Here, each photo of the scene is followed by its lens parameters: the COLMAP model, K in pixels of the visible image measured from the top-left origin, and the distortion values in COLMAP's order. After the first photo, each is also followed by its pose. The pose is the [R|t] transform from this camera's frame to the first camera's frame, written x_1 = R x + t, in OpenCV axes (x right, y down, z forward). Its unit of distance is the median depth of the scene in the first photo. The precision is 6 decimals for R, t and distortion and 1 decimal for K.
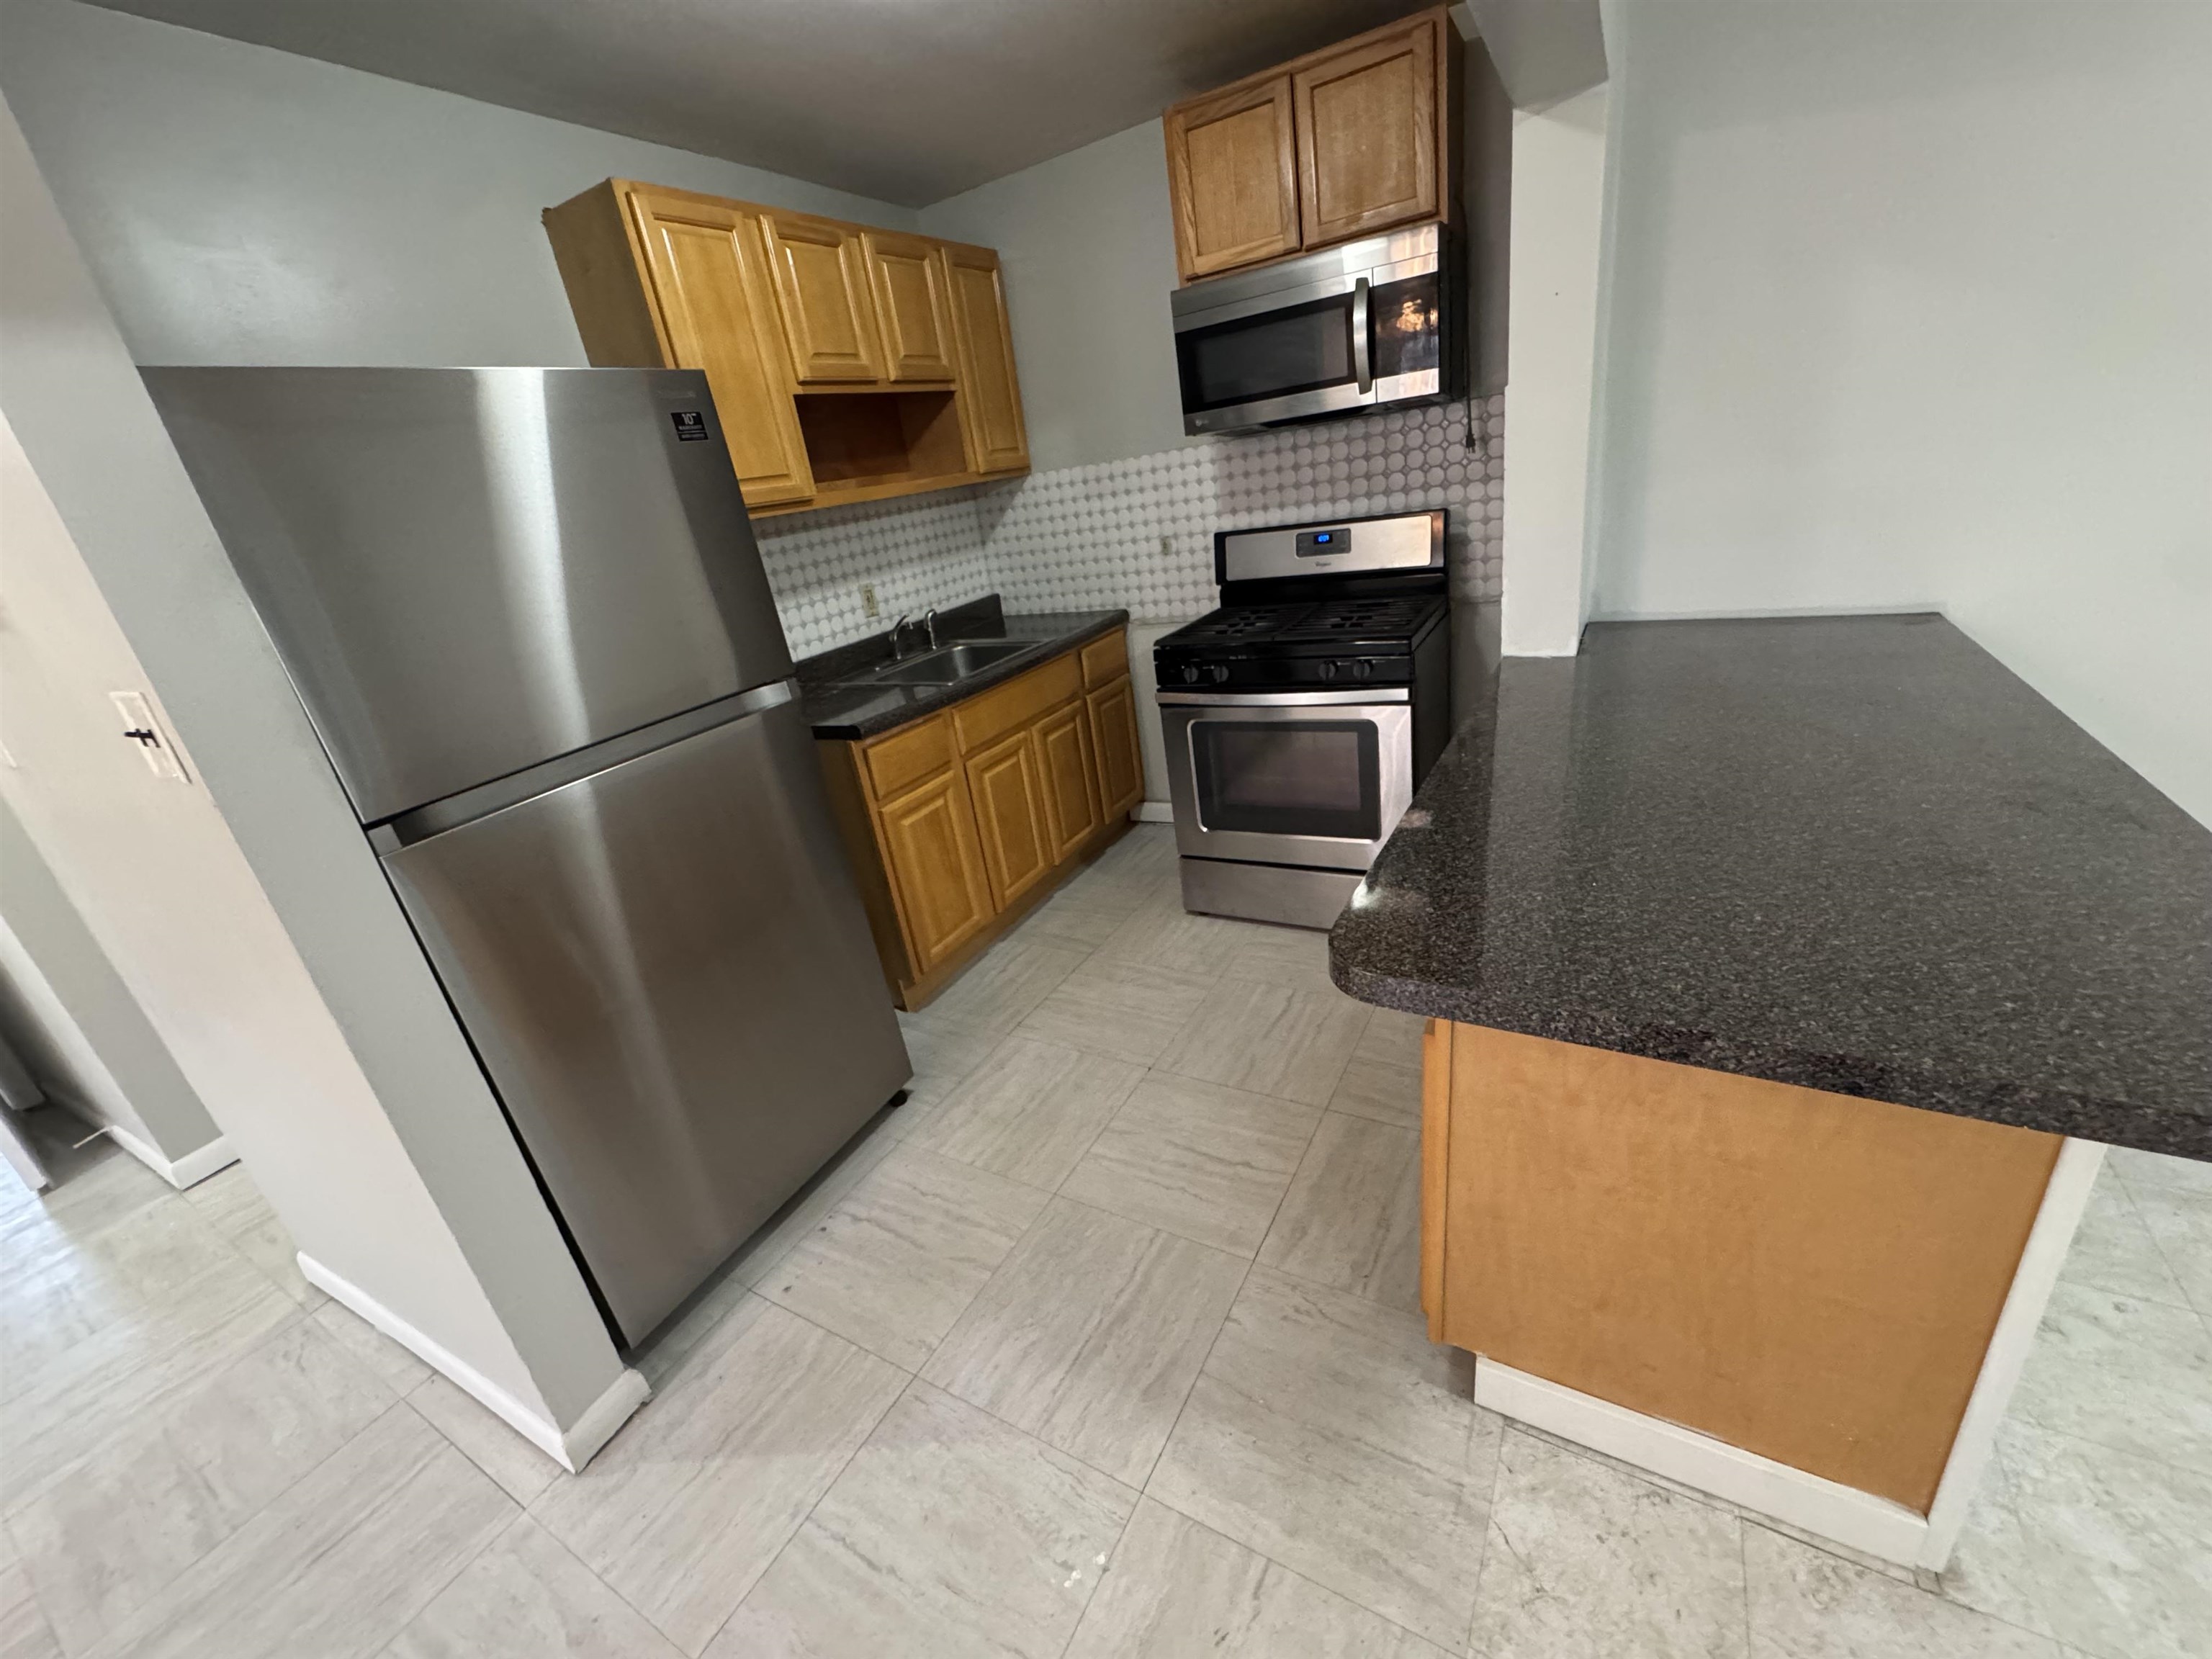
lens RADIAL K [[885.4, 0, 1090.6], [0, 885.4, 830.4], [0, 0, 1]] dist [-0.002440, -0.000116]
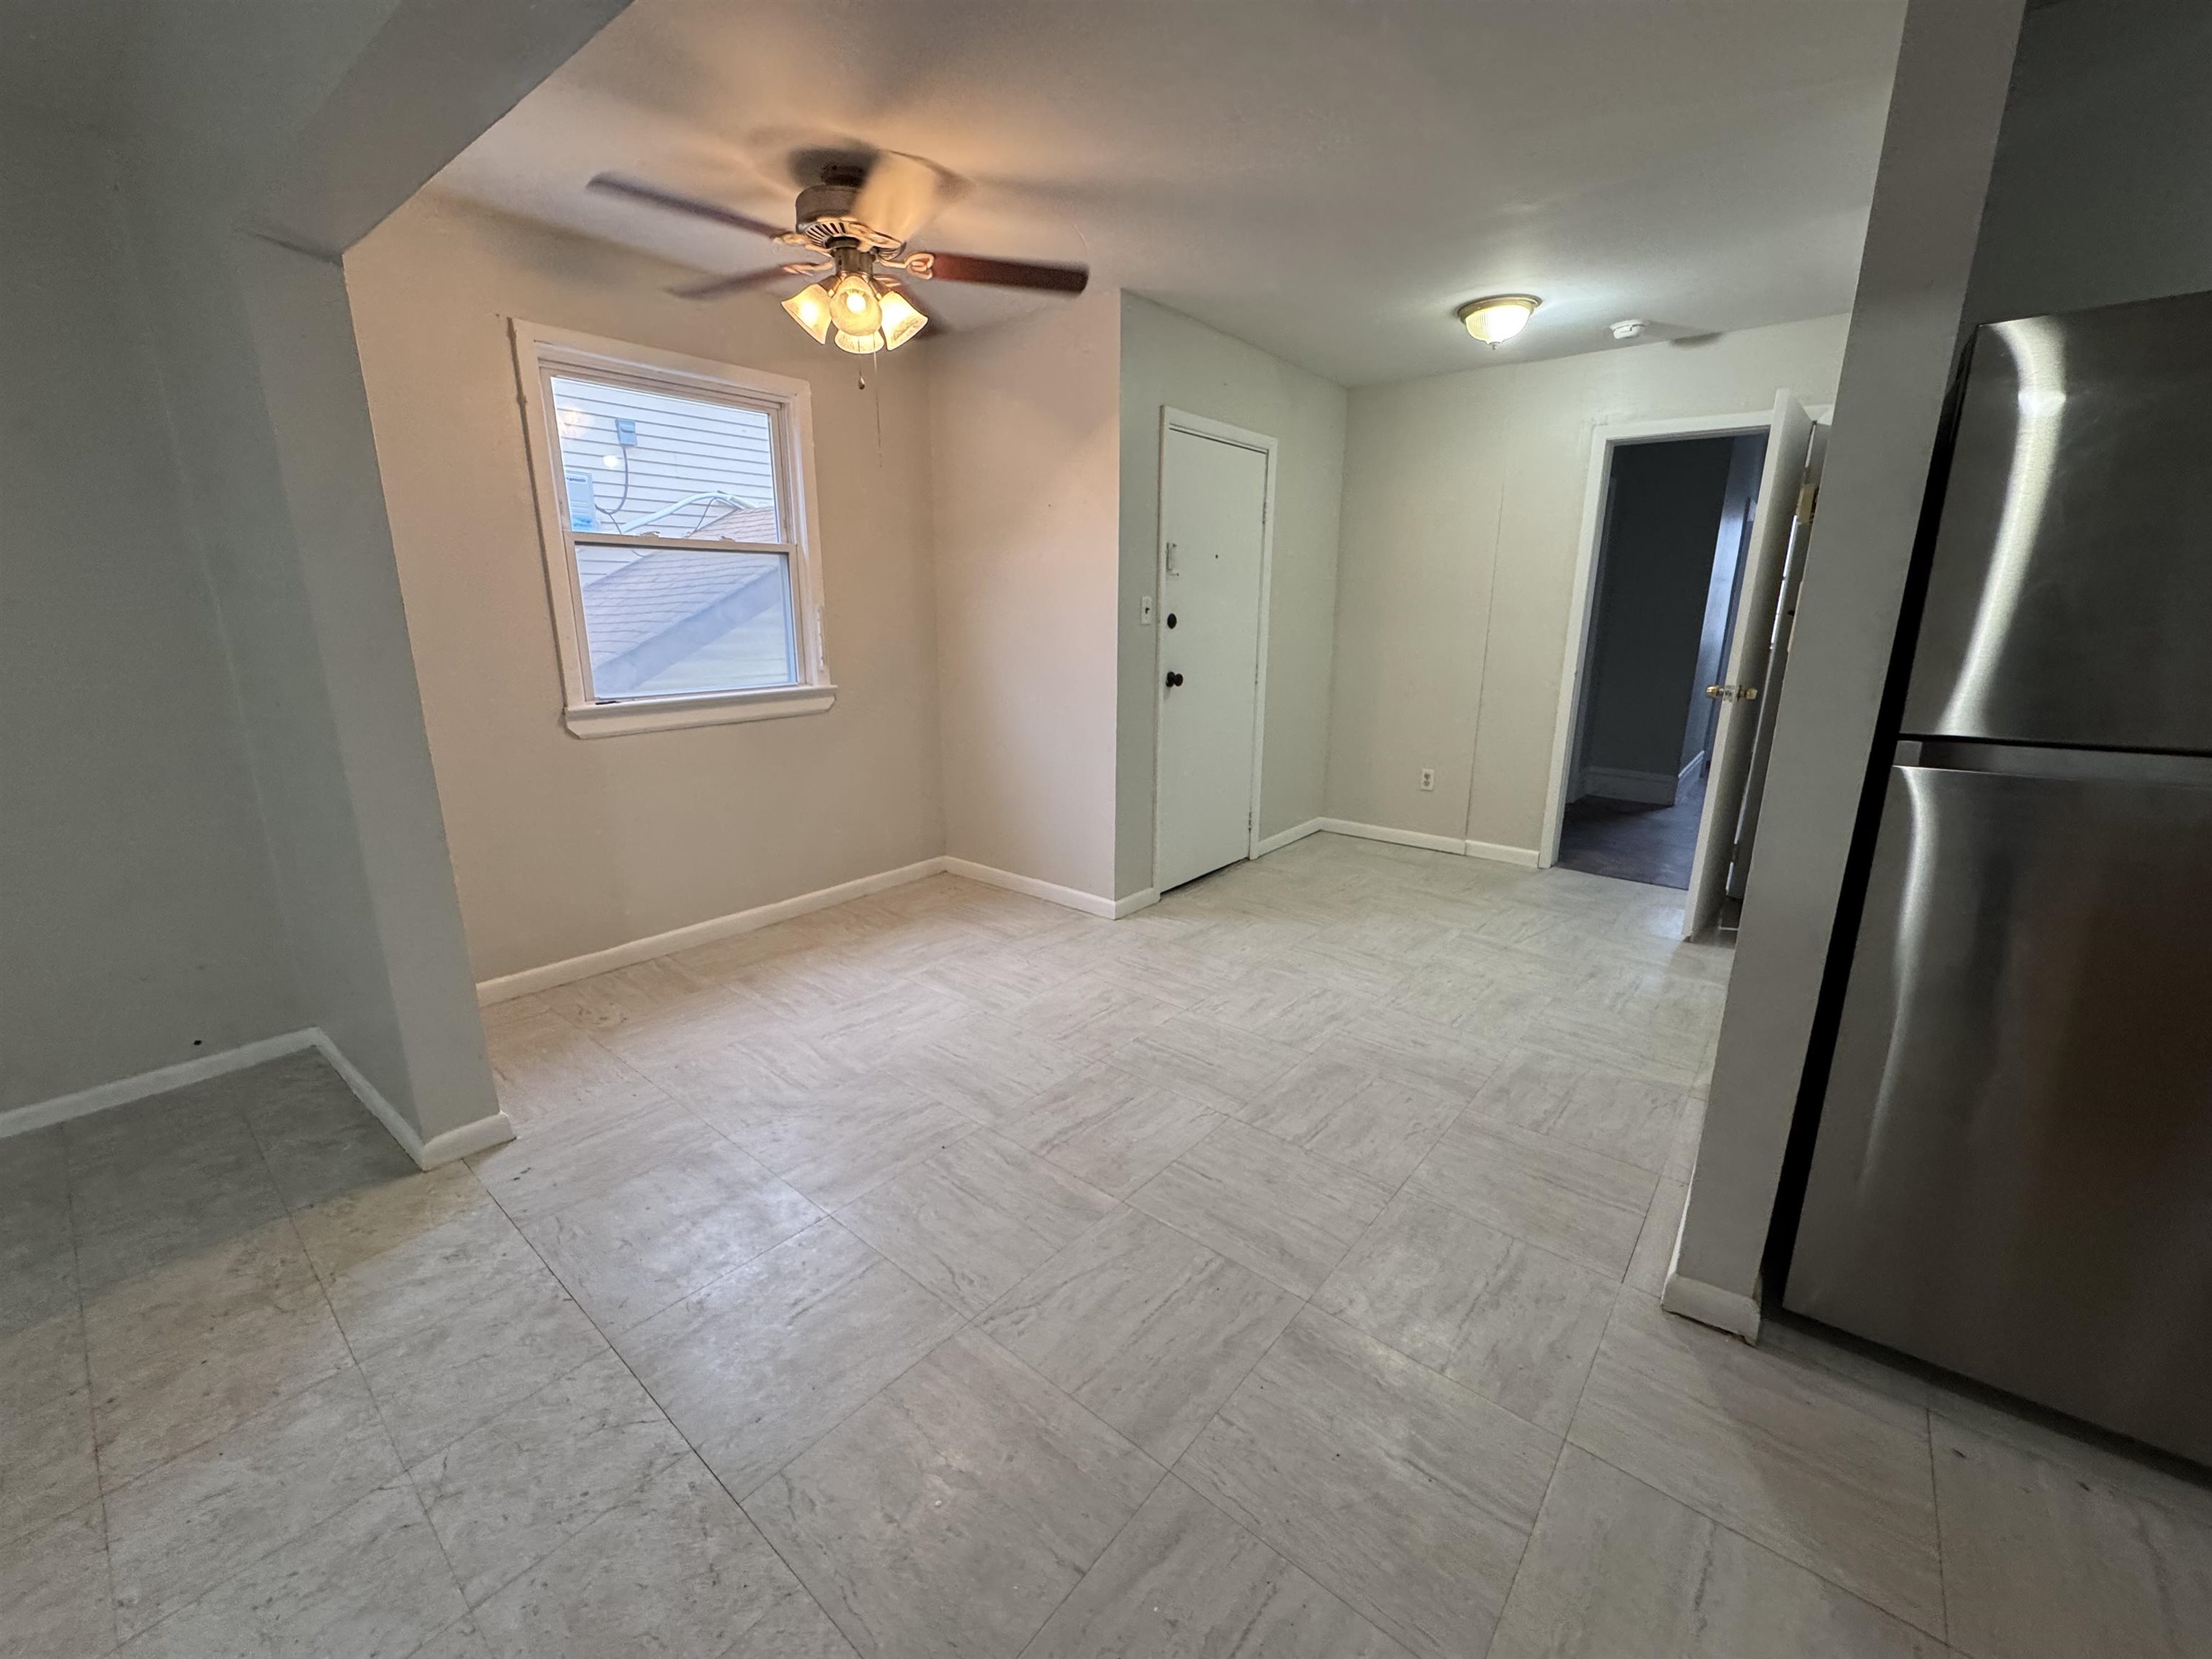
lens RADIAL K [[885.4, 0, 1109.9], [0, 885.4, 826.8], [0, 0, 1]] dist [-0.002440, -0.000116]
pose [[-0.156014, 0.377527, -0.912761, 0.210324], [-0.344777, 0.845142, 0.408490, -0.010123], [0.925629, 0.378429, -0.001691, 0.067147]]
